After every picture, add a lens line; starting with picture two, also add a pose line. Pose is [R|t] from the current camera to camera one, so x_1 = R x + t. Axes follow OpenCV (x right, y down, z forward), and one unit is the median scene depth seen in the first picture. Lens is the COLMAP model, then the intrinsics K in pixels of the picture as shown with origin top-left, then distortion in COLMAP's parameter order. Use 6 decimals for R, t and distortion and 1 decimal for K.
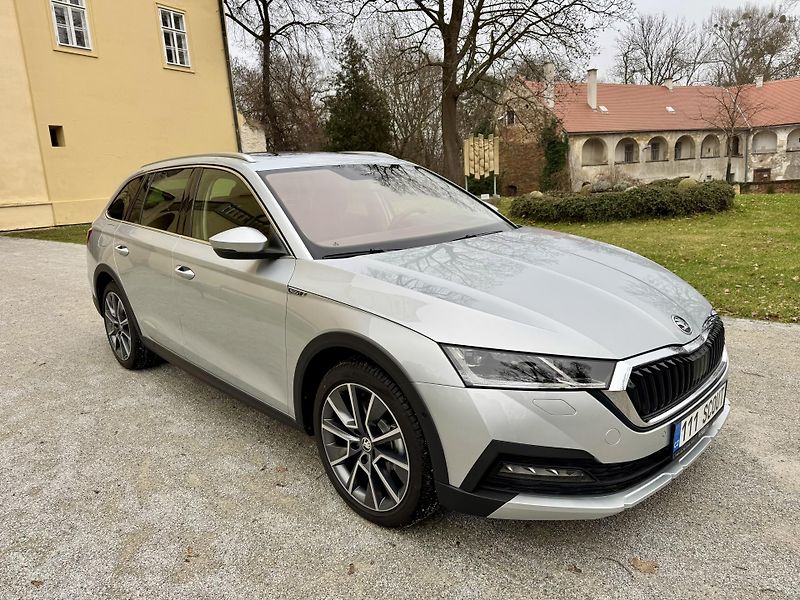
lens RADIAL K [[554.3, 0, 403.8], [0, 554.3, 296.8], [0, 0, 1]] dist [0.026727, -0.029604]
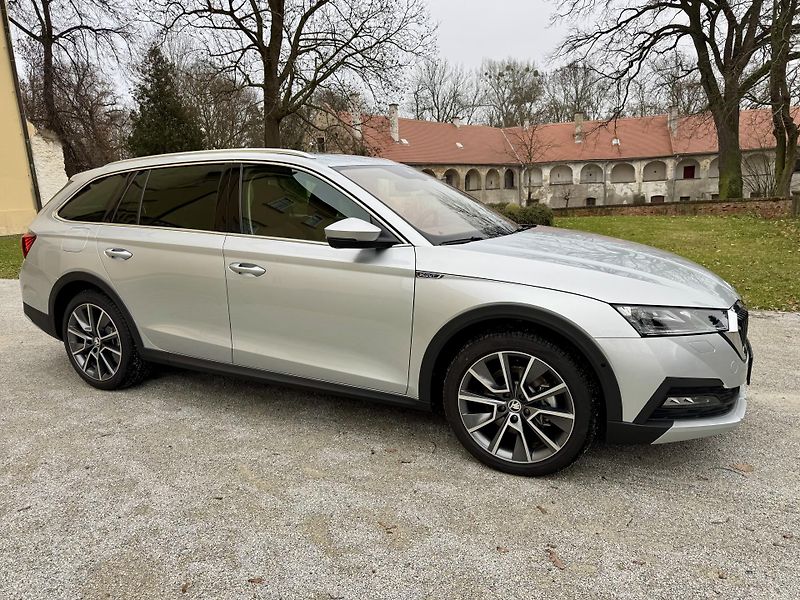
lens RADIAL K [[554.3, 0, 402.2], [0, 554.3, 304.4], [0, 0, 1]] dist [0.026727, -0.029604]
pose [[0.943532, -0.044671, 0.328256, -0.411331], [0.054914, 0.998249, -0.021997, 0.047320], [-0.326698, 0.038780, 0.944333, 0.006143]]
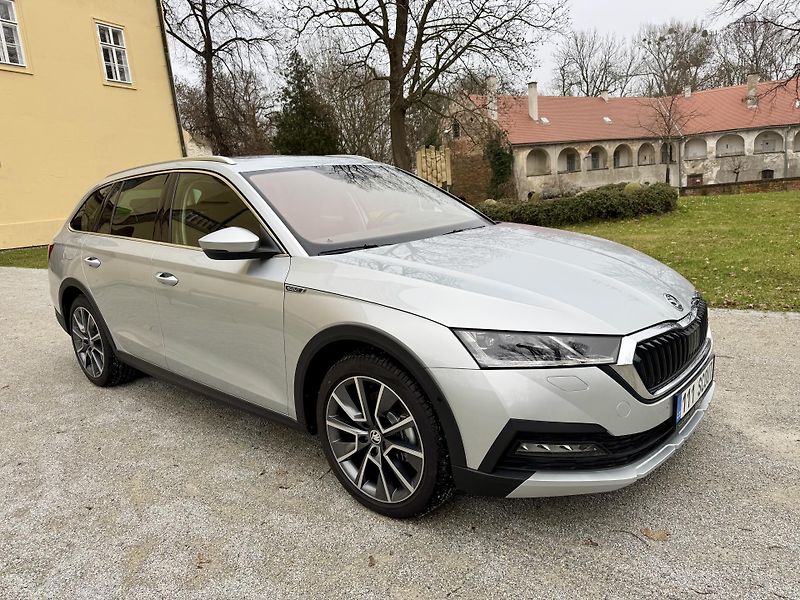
lens RADIAL K [[554.3, 0, 401.4], [0, 554.3, 301.3], [0, 0, 1]] dist [0.026727, -0.029604]
pose [[0.995934, -0.043789, 0.078728, -0.056986], [0.045116, 0.998867, -0.015164, 0.025415], [-0.077975, 0.018654, 0.996781, -0.000411]]
